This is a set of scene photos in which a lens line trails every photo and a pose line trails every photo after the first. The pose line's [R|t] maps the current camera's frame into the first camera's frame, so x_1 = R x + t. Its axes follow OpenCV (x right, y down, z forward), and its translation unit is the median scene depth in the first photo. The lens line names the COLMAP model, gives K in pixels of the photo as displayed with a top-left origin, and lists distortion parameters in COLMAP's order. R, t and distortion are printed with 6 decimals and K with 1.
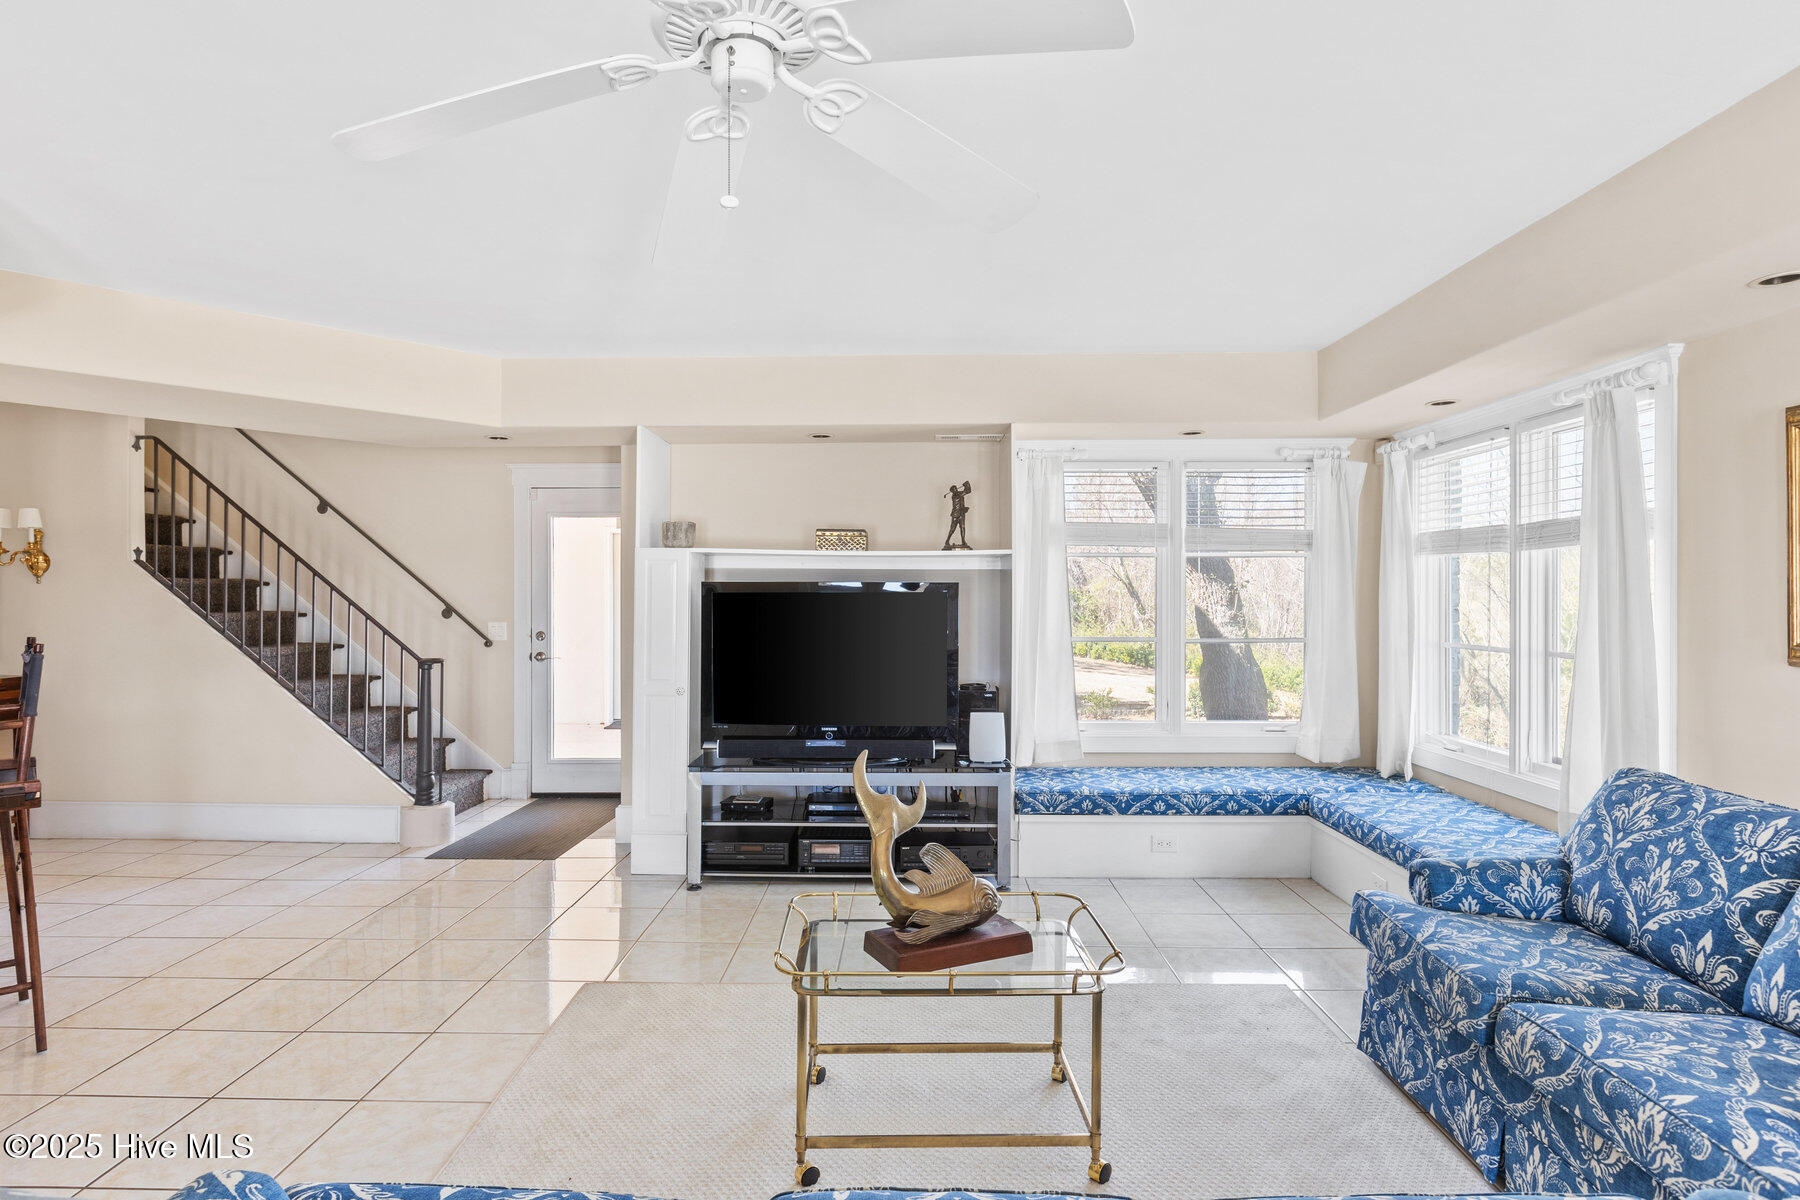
lens RADIAL K [[1010.9, 0, 900.2], [0, 1010.9, 599.8], [0, 0, 1]] dist [0.000522, 0.000167]
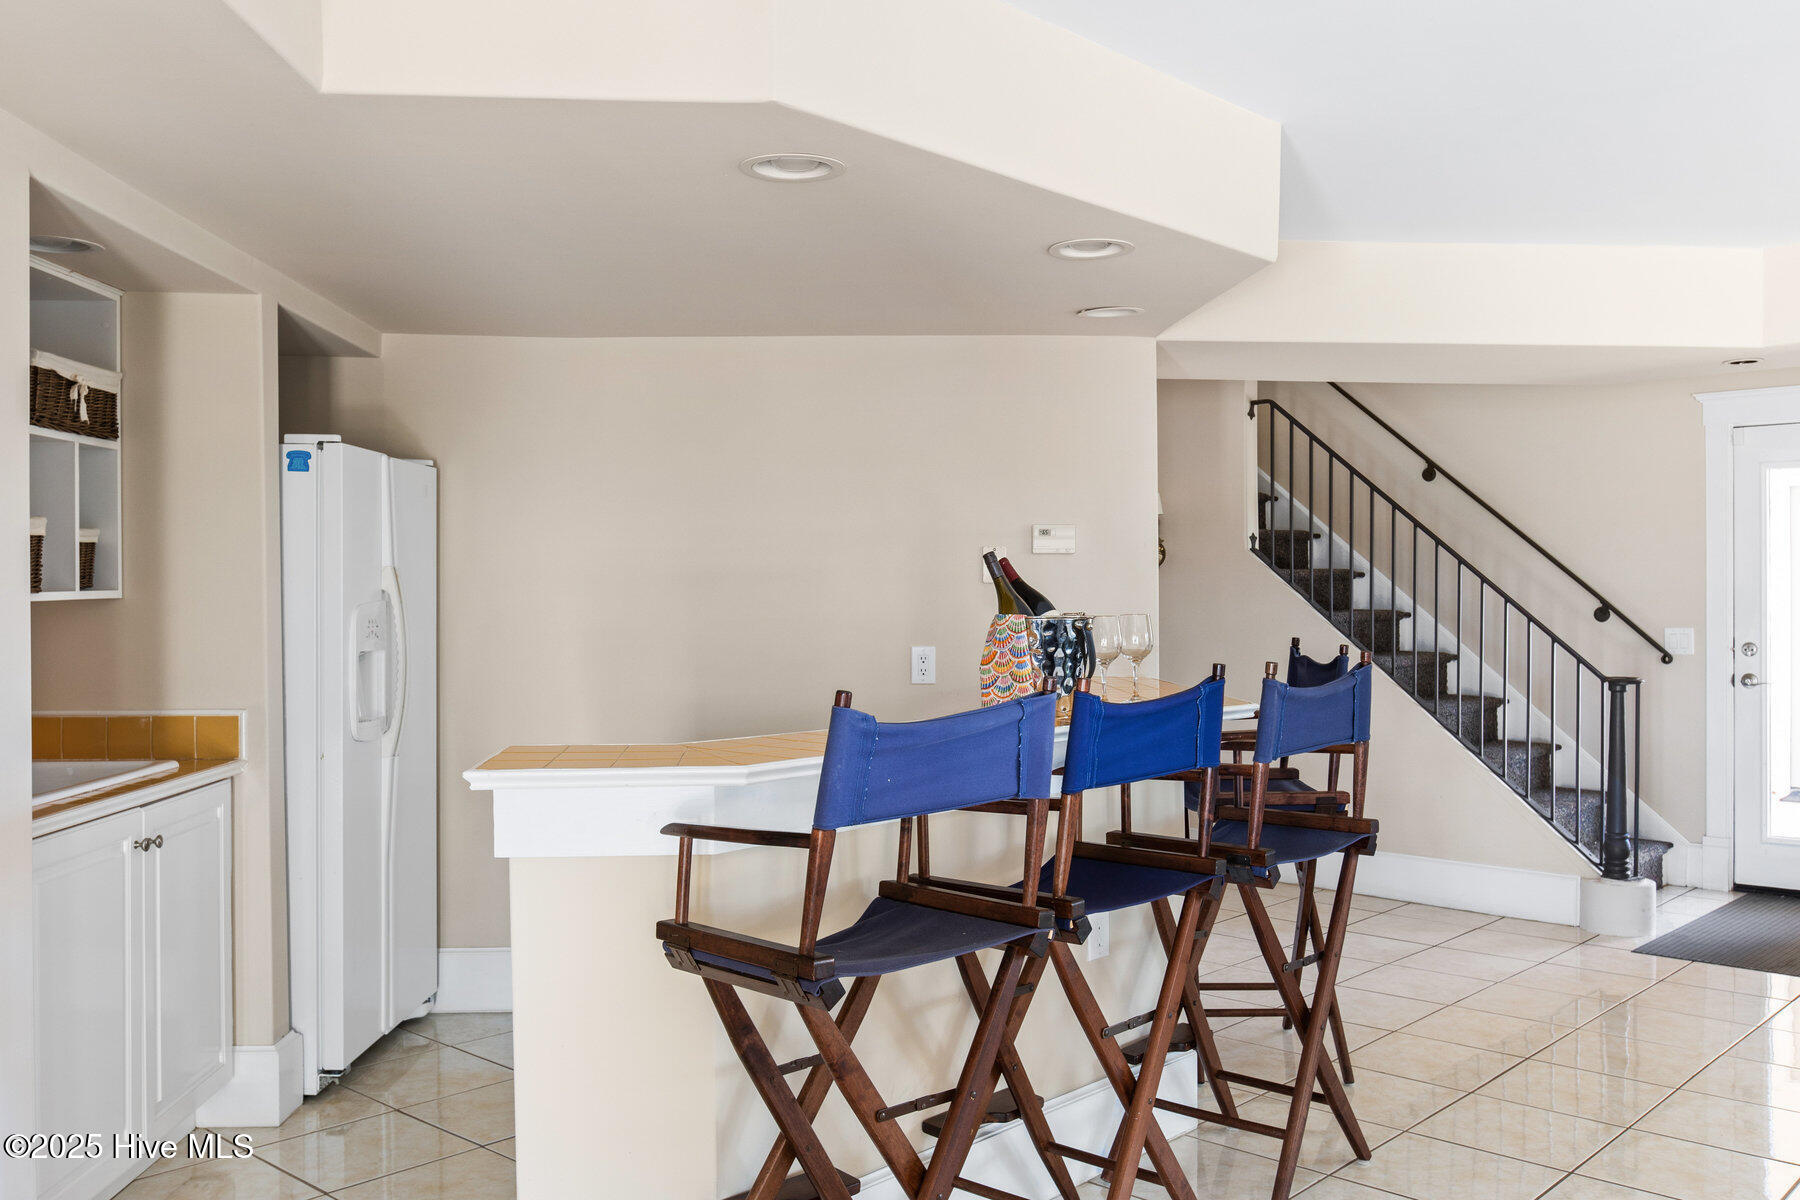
lens RADIAL K [[1578.7, 0, 899.0], [0, 1578.7, 596.8], [0, 0, 1]] dist [0.005600, 0.006763]
pose [[0.742287, -0.000372, -0.670083, -0.089956], [0.002127, 0.999996, 0.001801, -0.001954], [0.670079, -0.002762, 0.742284, -0.175457]]
